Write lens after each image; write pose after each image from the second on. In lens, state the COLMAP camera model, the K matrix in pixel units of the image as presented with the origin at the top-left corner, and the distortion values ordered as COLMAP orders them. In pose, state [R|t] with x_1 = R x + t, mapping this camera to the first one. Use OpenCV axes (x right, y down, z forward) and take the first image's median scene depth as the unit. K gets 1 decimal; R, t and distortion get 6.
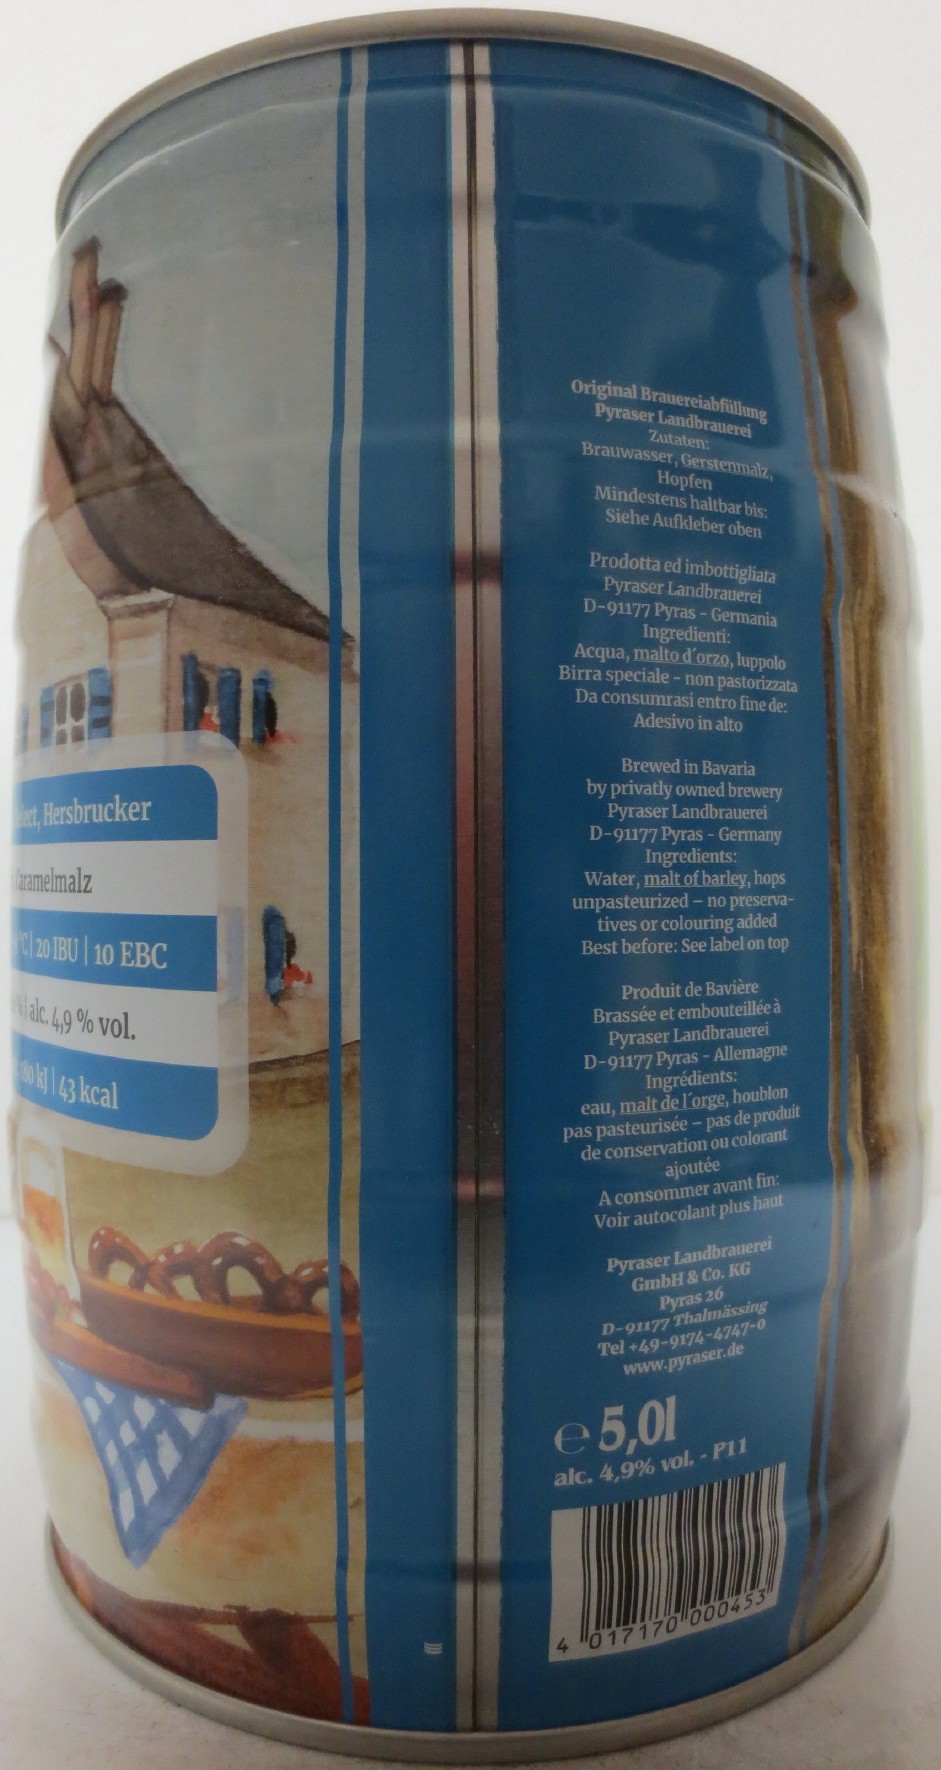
lens RADIAL K [[1320.9, 0, 470.5], [0, 1320.9, 885.0], [0, 0, 1]] dist [-0.000439, 0.000181]
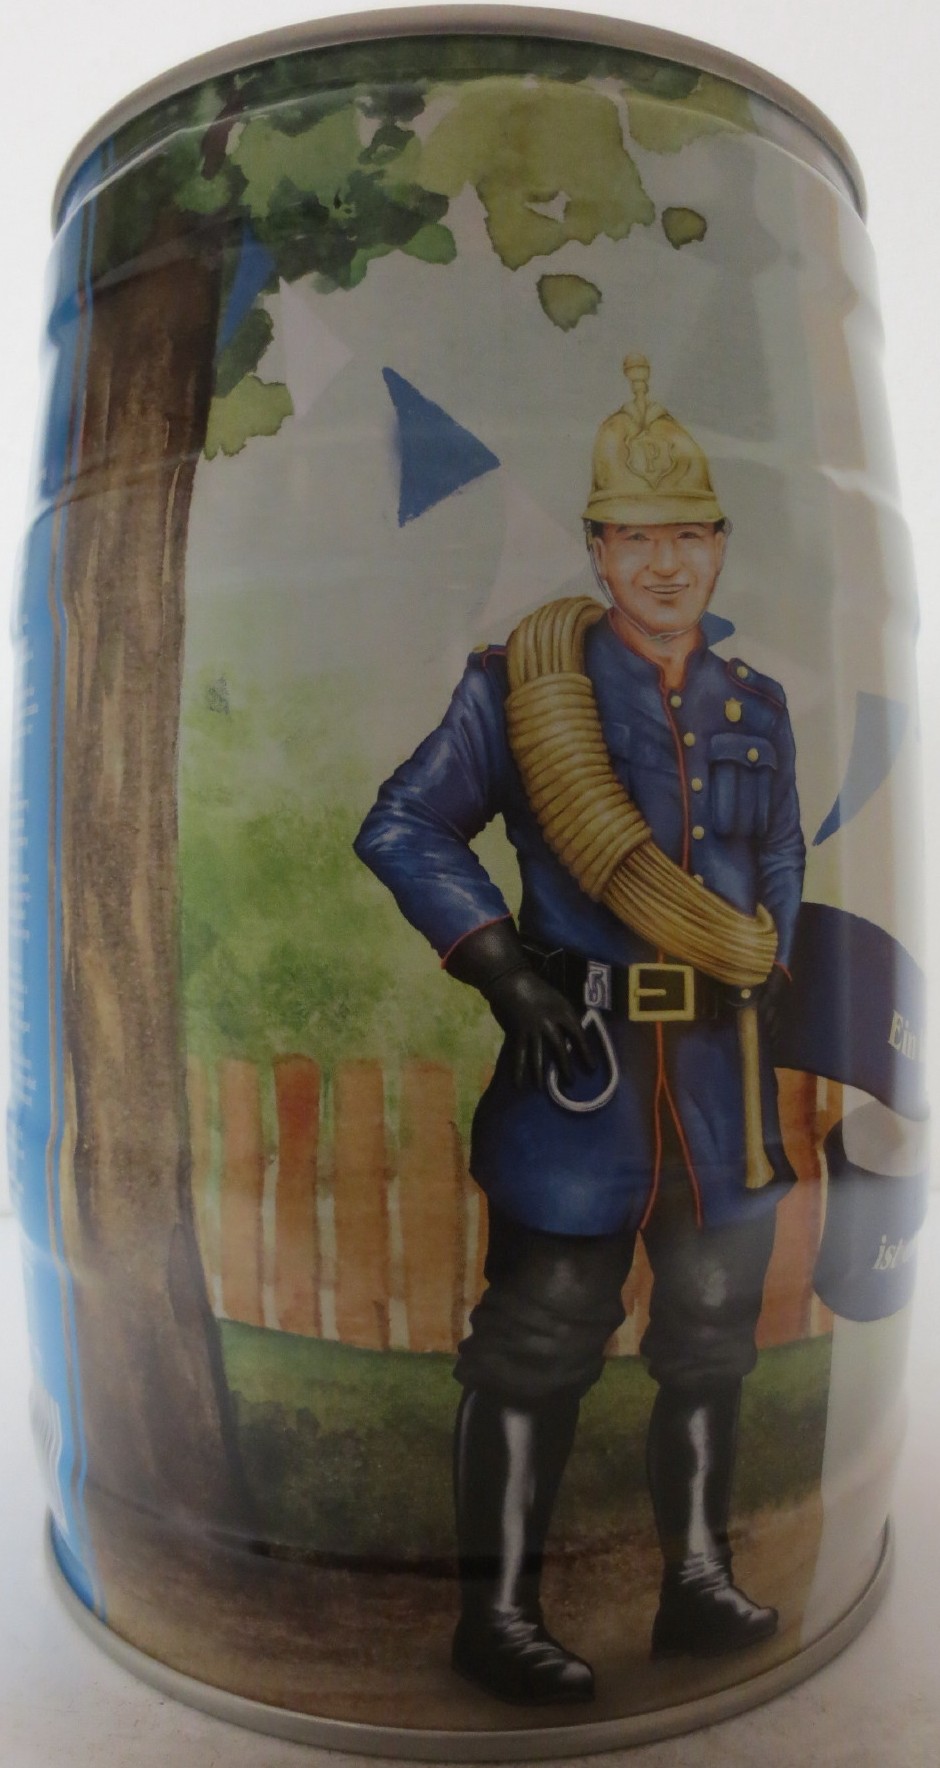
lens RADIAL K [[1319.5, 0, 470.0], [0, 1319.5, 884.0], [0, 0, 1]] dist [-0.000439, 0.000181]
pose [[0.006672, 0.020373, -0.999770, 1.425698], [-0.009744, 0.999746, 0.020307, -0.027663], [0.999930, 0.009606, 0.006869, 1.415269]]
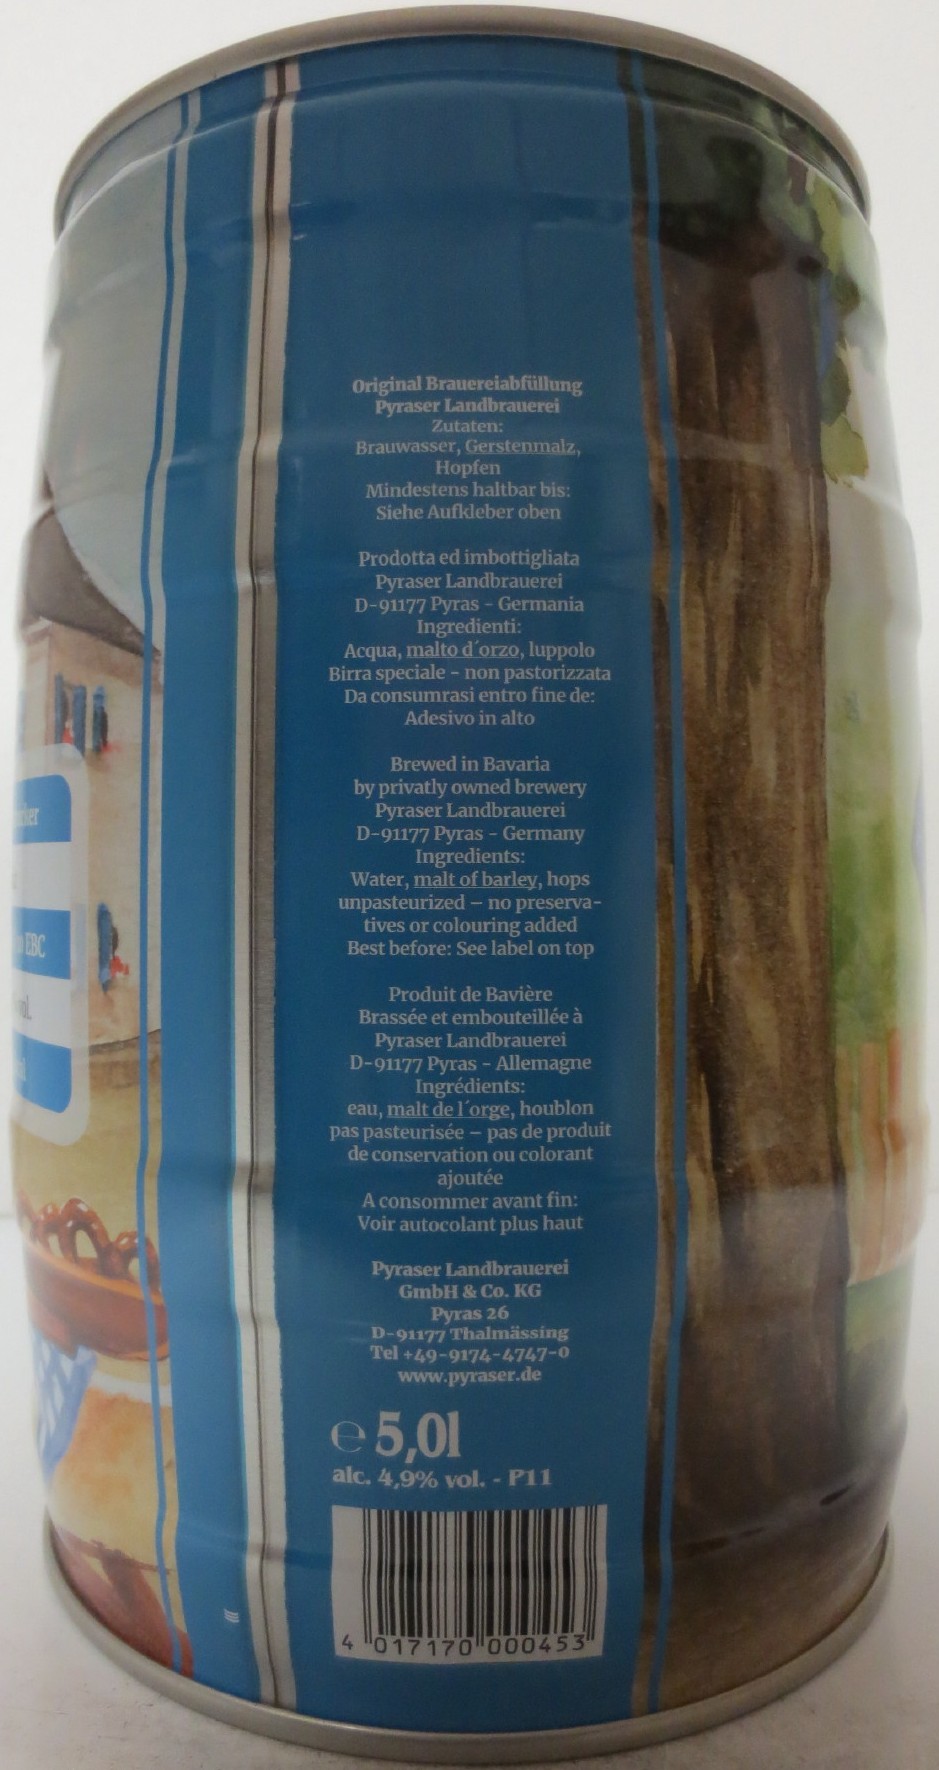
lens RADIAL K [[1313.0, 0, 397.2], [0, 1313.0, 885.0], [0, 0, 1]] dist [0.002543, -0.000532]
pose [[0.924280, 0.007317, -0.381645, 0.482786], [-0.006399, 0.999973, 0.003674, -0.004016], [0.381661, -0.000954, 0.924302, 0.090944]]
